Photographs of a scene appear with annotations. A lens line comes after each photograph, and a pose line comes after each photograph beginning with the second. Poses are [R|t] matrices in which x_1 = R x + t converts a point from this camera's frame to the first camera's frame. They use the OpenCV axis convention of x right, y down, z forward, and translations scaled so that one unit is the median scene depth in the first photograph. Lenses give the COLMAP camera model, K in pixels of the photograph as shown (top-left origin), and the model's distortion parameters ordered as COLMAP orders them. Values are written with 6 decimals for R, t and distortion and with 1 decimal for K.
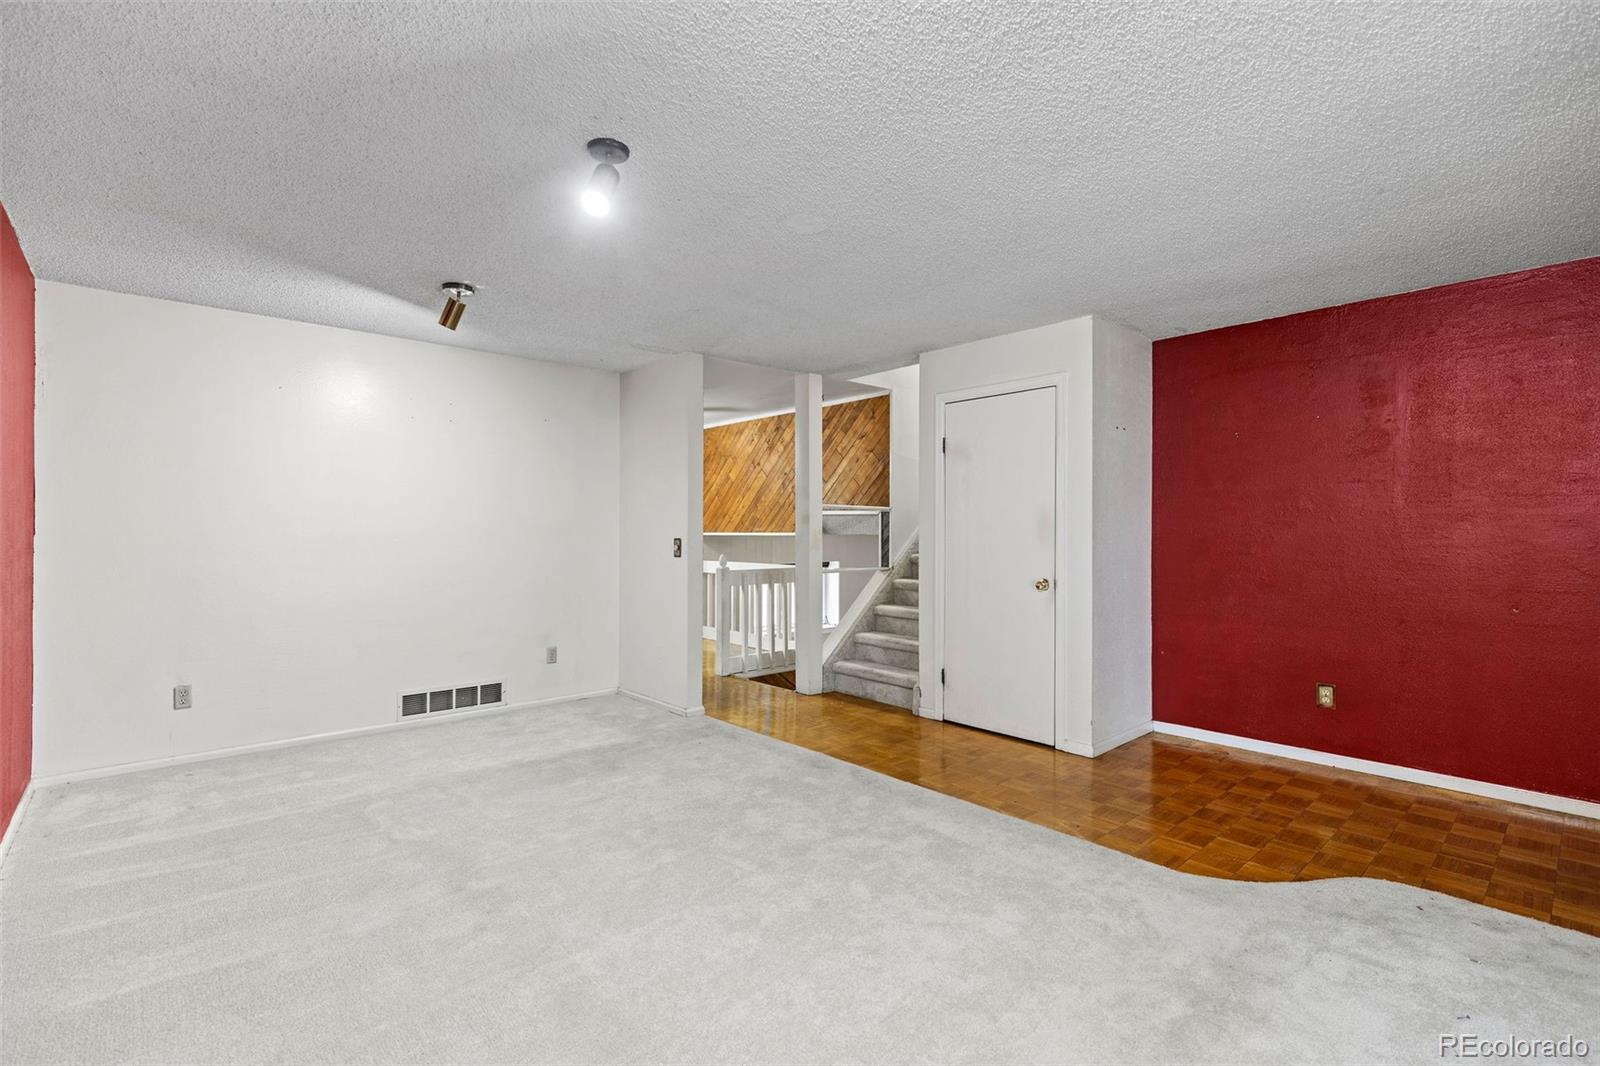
lens RADIAL K [[728.2, 0, 796.8], [0, 728.2, 530.7], [0, 0, 1]] dist [0.008941, -0.001533]
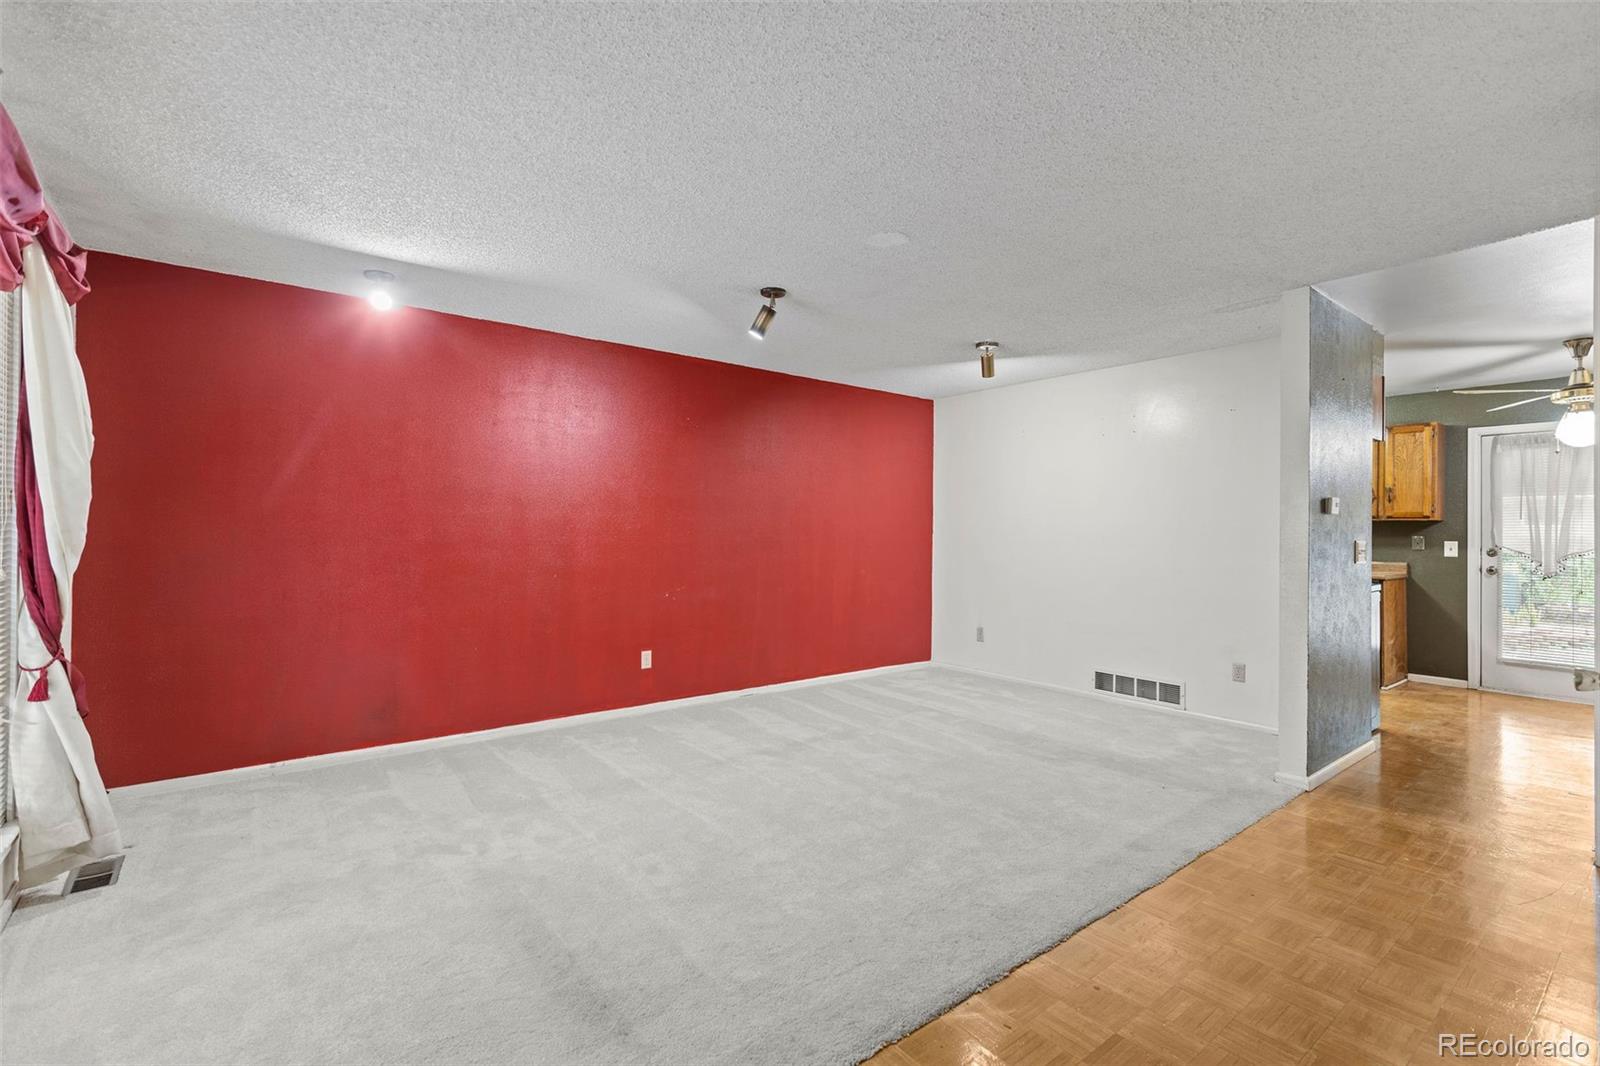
lens RADIAL K [[728.2, 0, 795.3], [0, 728.2, 527.4], [0, 0, 1]] dist [0.008941, -0.001533]
pose [[-0.056655, -0.004473, -0.998384, 0.453367], [-0.006128, 0.999973, -0.004132, 0.000352], [0.998375, 0.005884, -0.056681, 0.393179]]
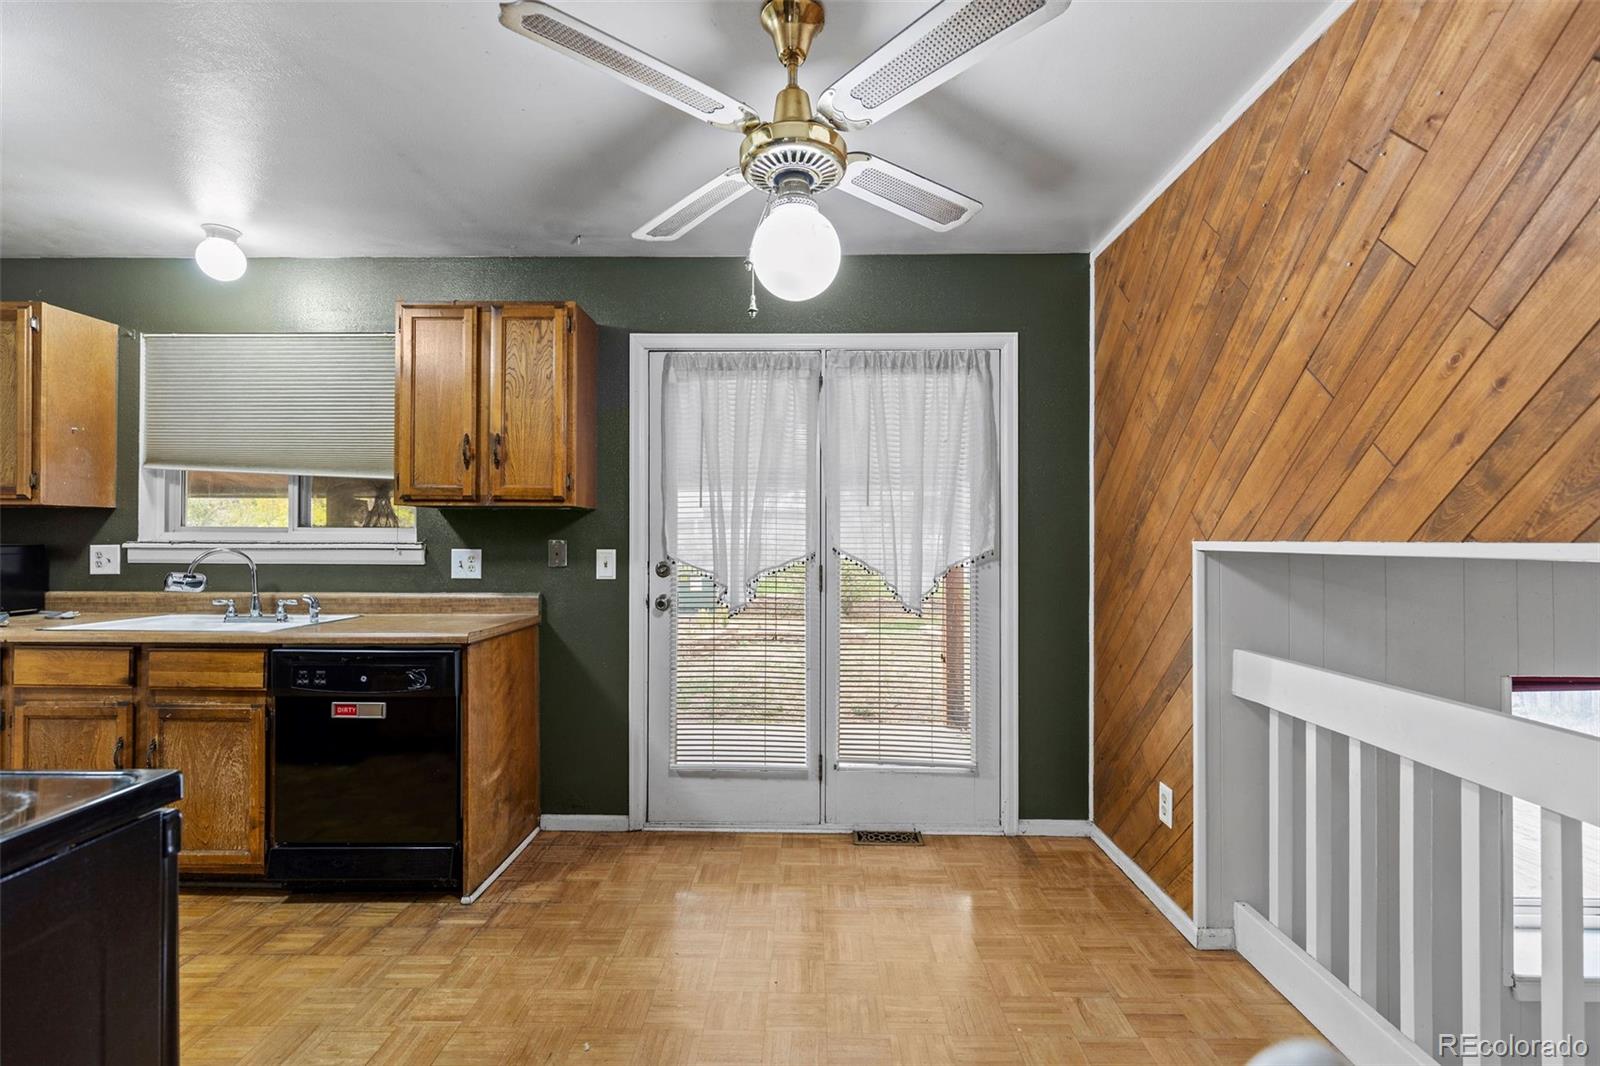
lens RADIAL K [[728.2, 0, 798.8], [0, 728.2, 532.8], [0, 0, 1]] dist [0.008941, -0.001533]
pose [[0.732936, -0.005953, -0.680272, -0.089076], [-0.001421, 0.999946, -0.010282, 0.002773], [0.680296, 0.008503, 0.732888, 0.893577]]
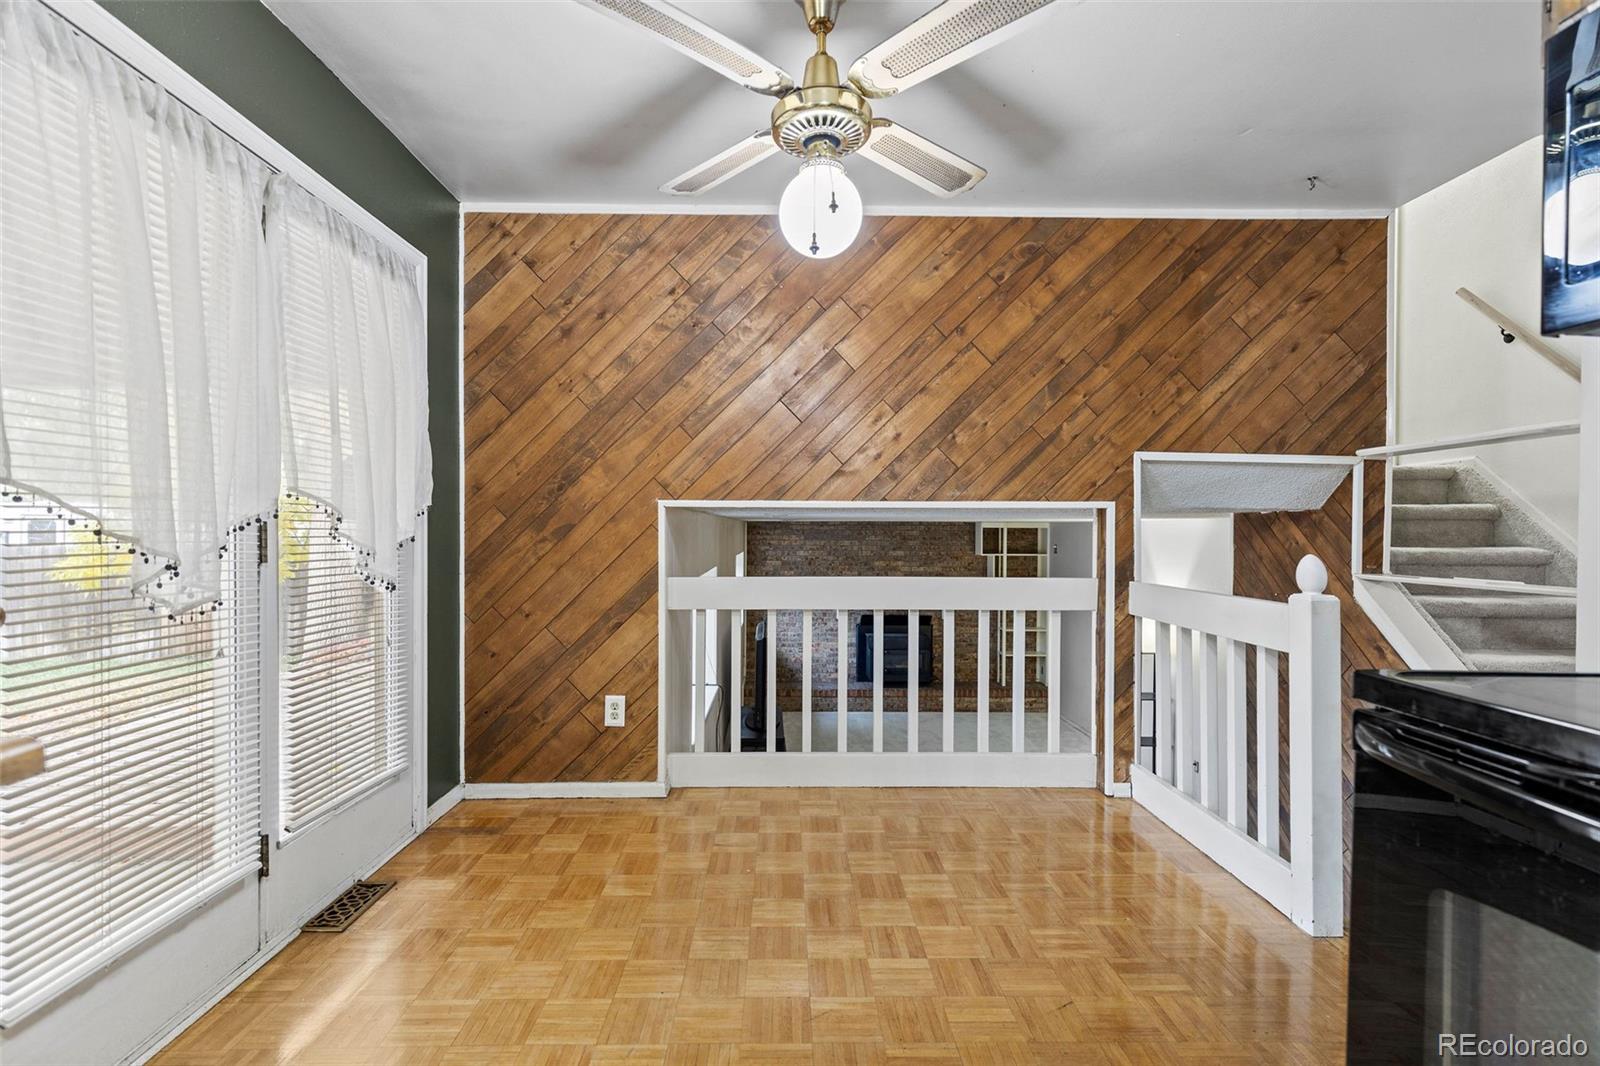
lens RADIAL K [[728.2, 0, 796.3], [0, 728.2, 532.5], [0, 0, 1]] dist [0.008941, -0.001533]
pose [[0.652433, -0.001224, 0.757846, -0.466056], [-0.004065, 0.999979, 0.005115, 0.020183], [-0.757836, -0.006418, 0.652414, 0.905636]]
